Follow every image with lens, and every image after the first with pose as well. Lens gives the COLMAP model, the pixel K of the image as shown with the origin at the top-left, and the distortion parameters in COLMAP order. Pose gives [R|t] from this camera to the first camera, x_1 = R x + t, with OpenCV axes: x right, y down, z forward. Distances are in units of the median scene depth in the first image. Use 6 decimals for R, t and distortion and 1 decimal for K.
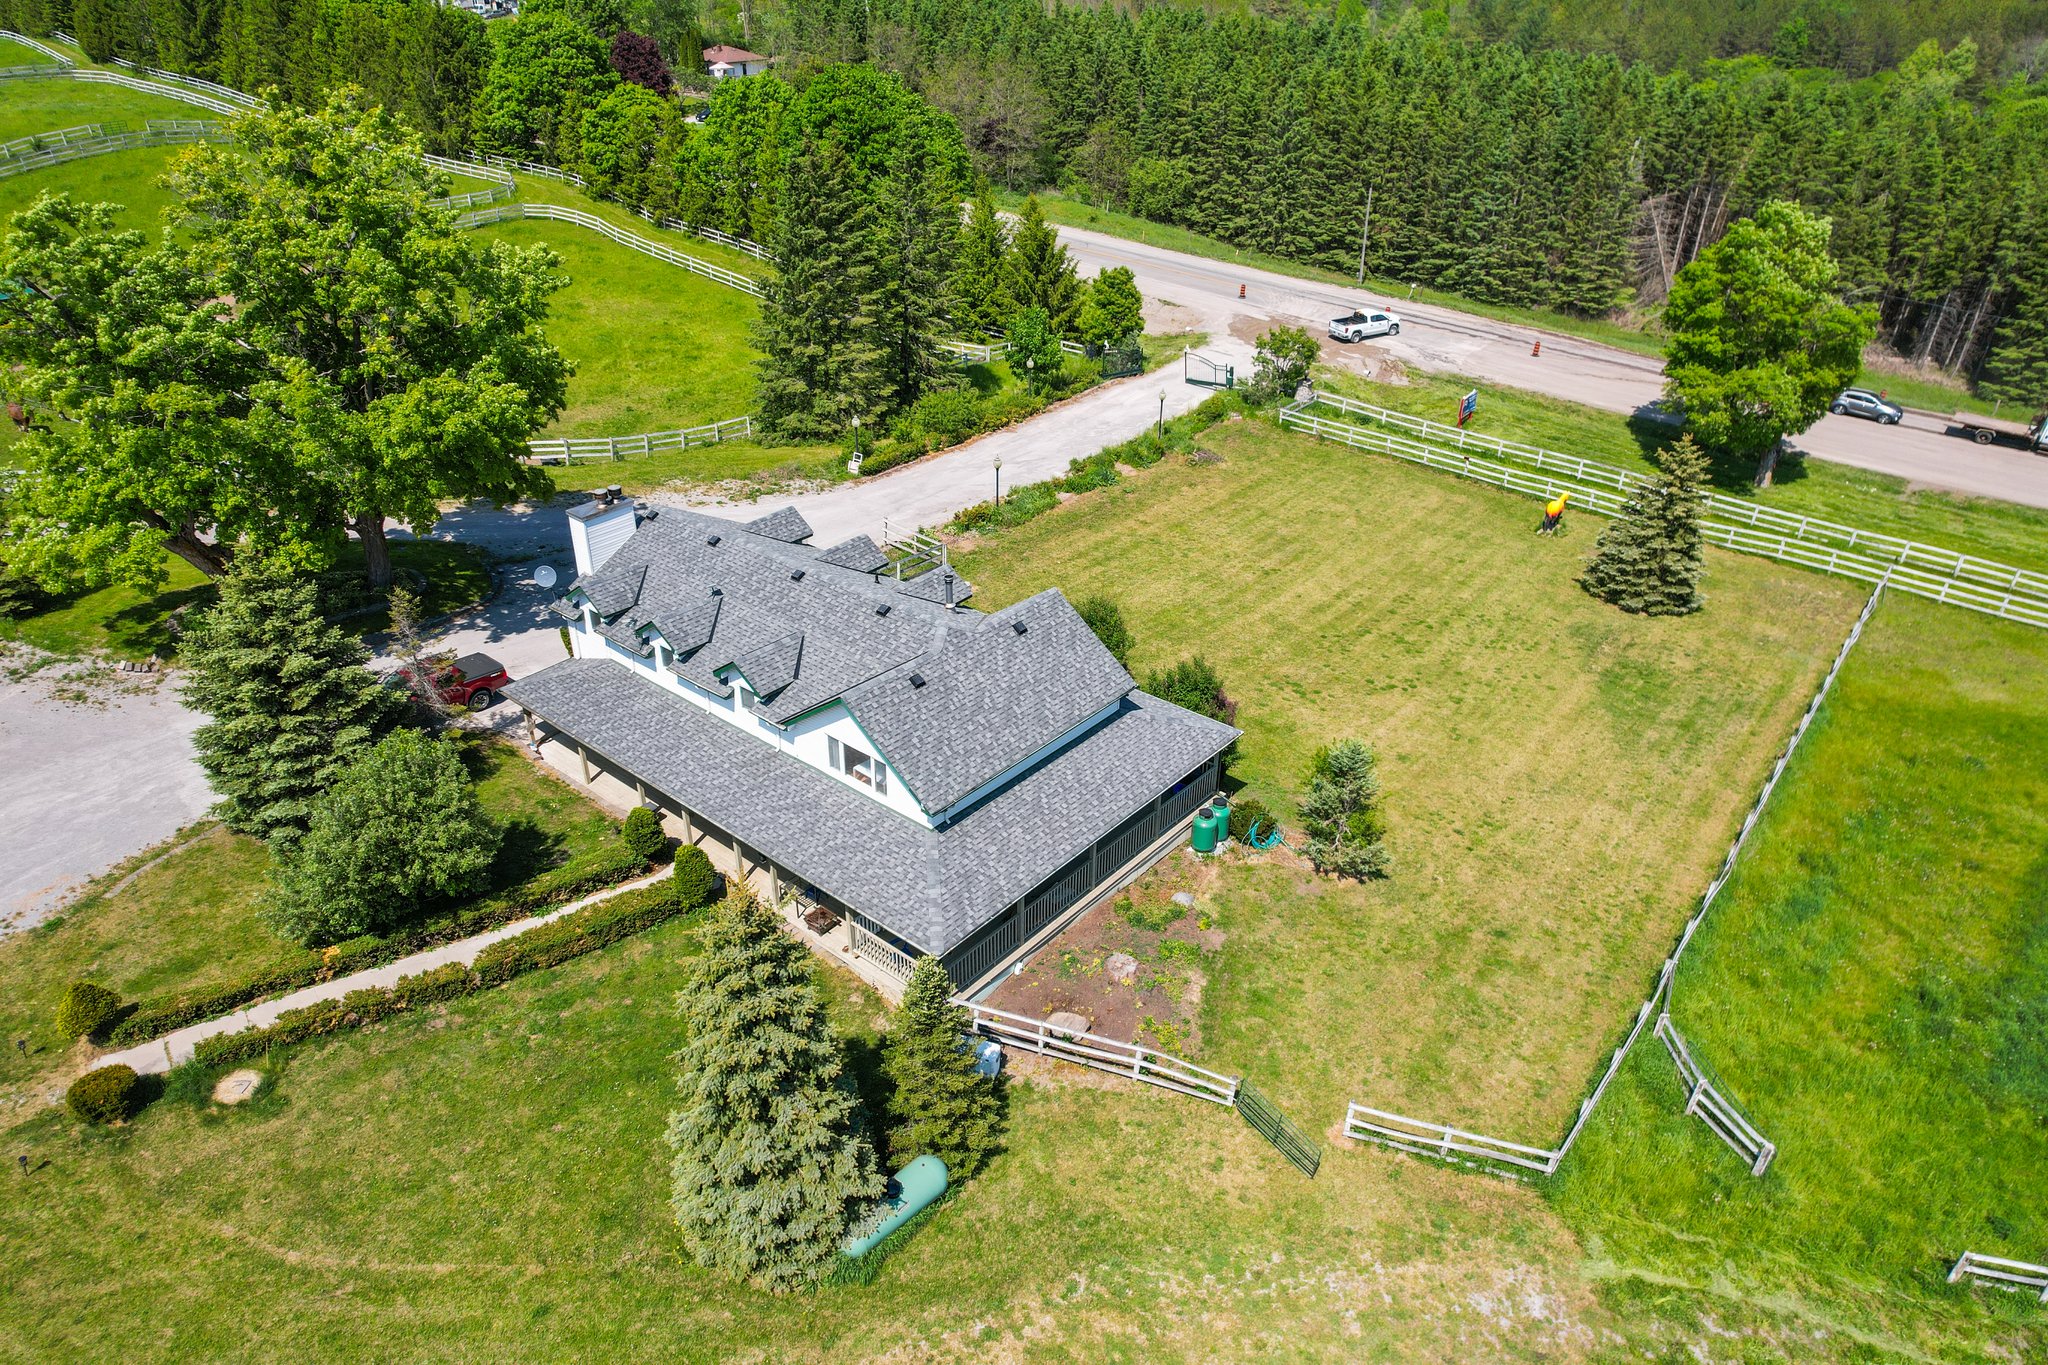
lens RADIAL K [[1284.8, 0, 1024.0], [0, 1284.8, 682.5], [0, 0, 1]] dist [-0.063482, 0.059708]
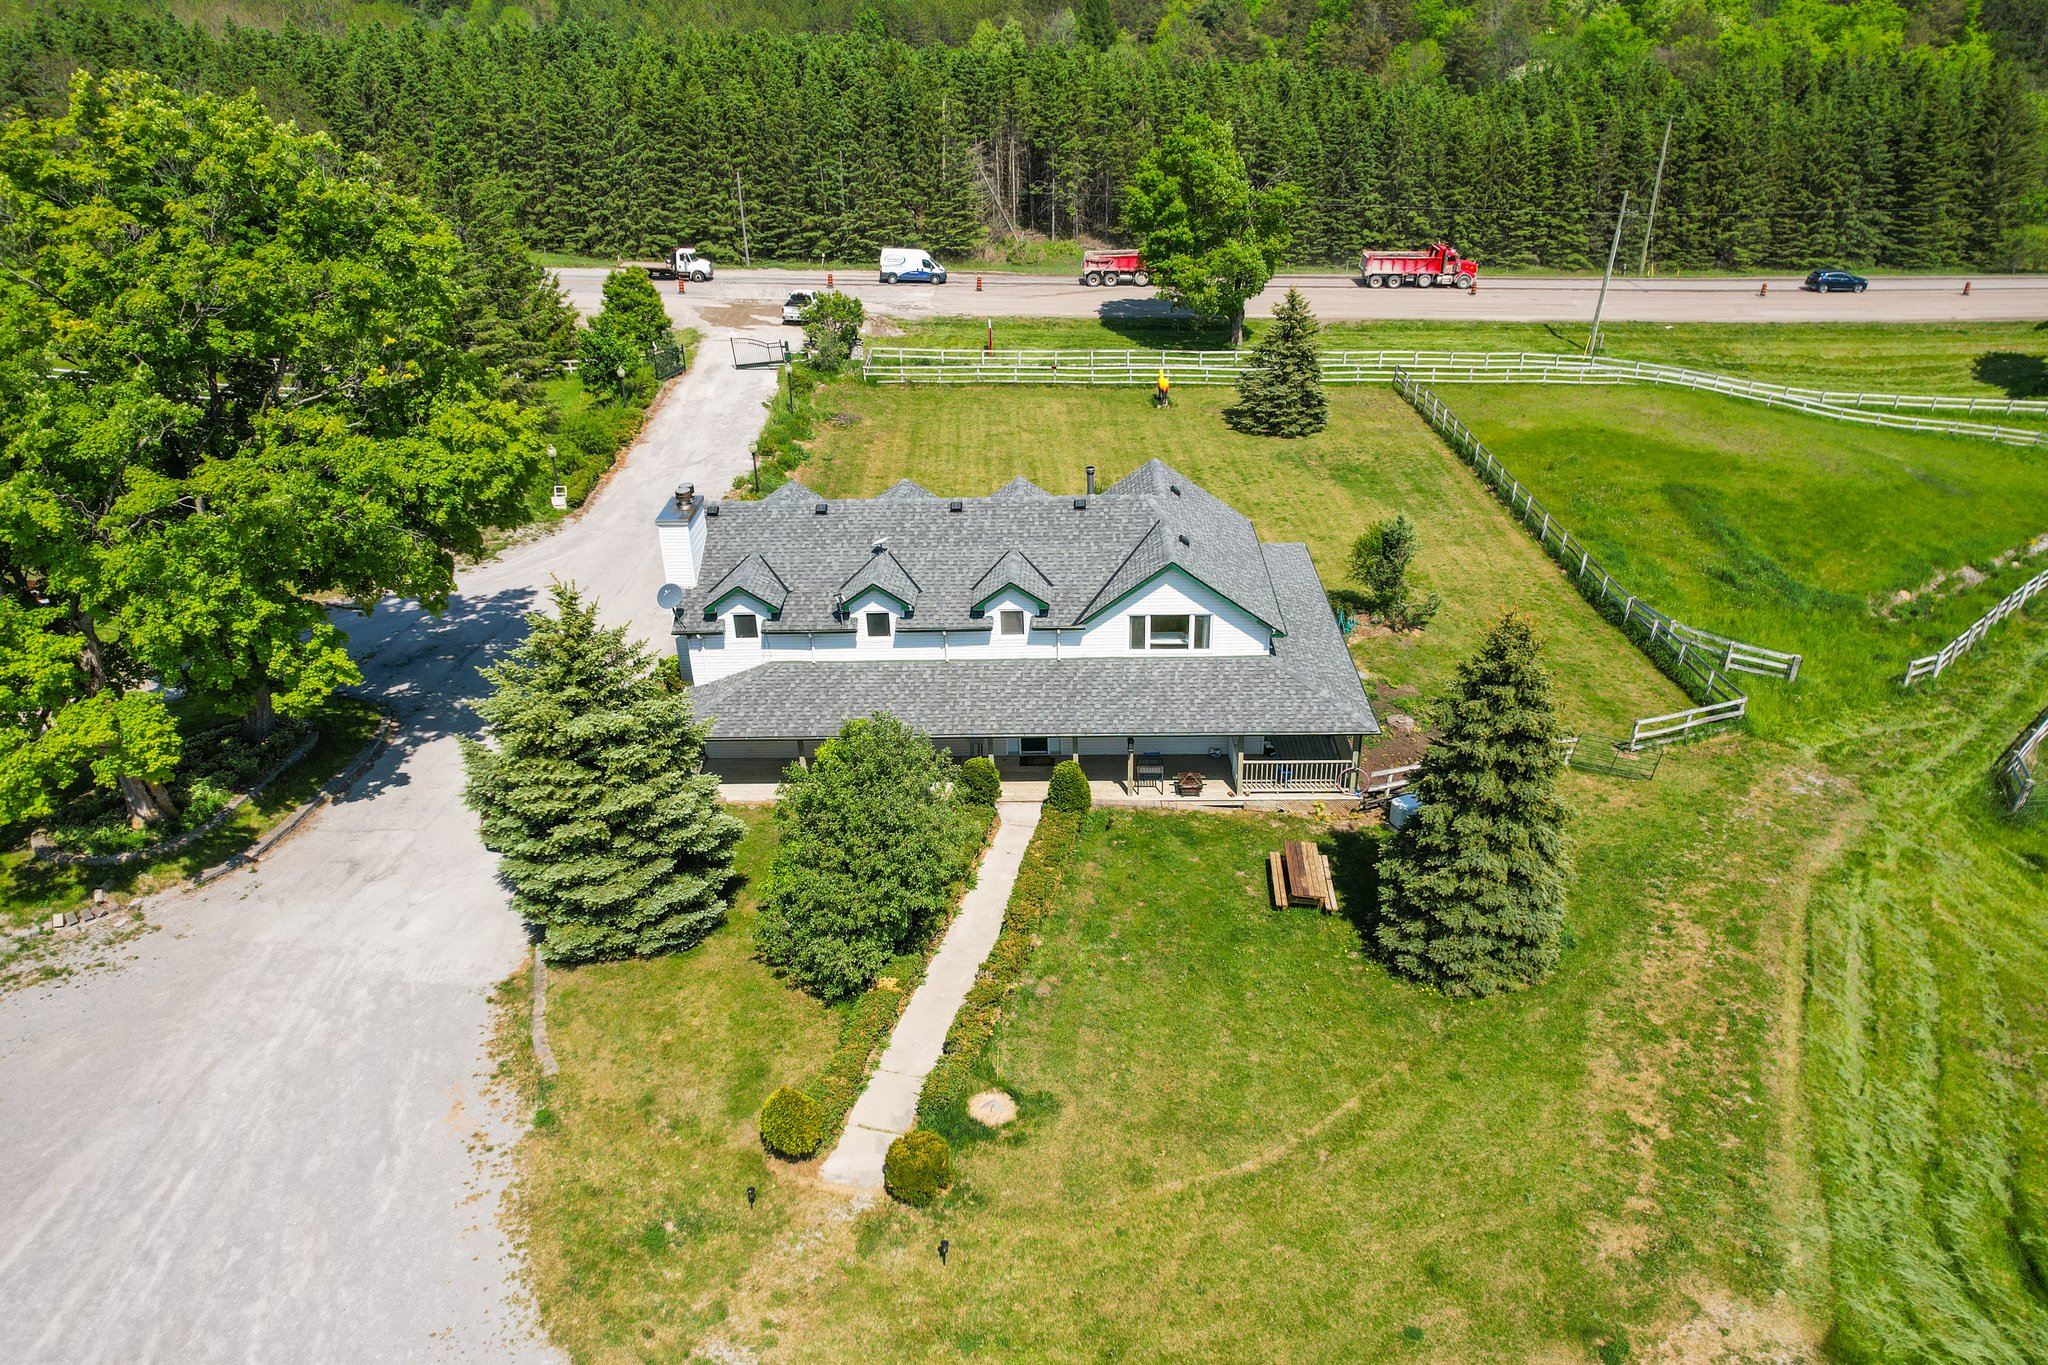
lens RADIAL K [[1353.6, 0, 1028.9], [0, 1353.6, 689.8], [0, 0, 1]] dist [-0.050149, 0.000175]
pose [[0.785070, -0.320927, 0.529783, -0.319884], [0.337442, 0.938838, 0.068676, -0.001759], [-0.519421, 0.124856, 0.845348, 0.053488]]
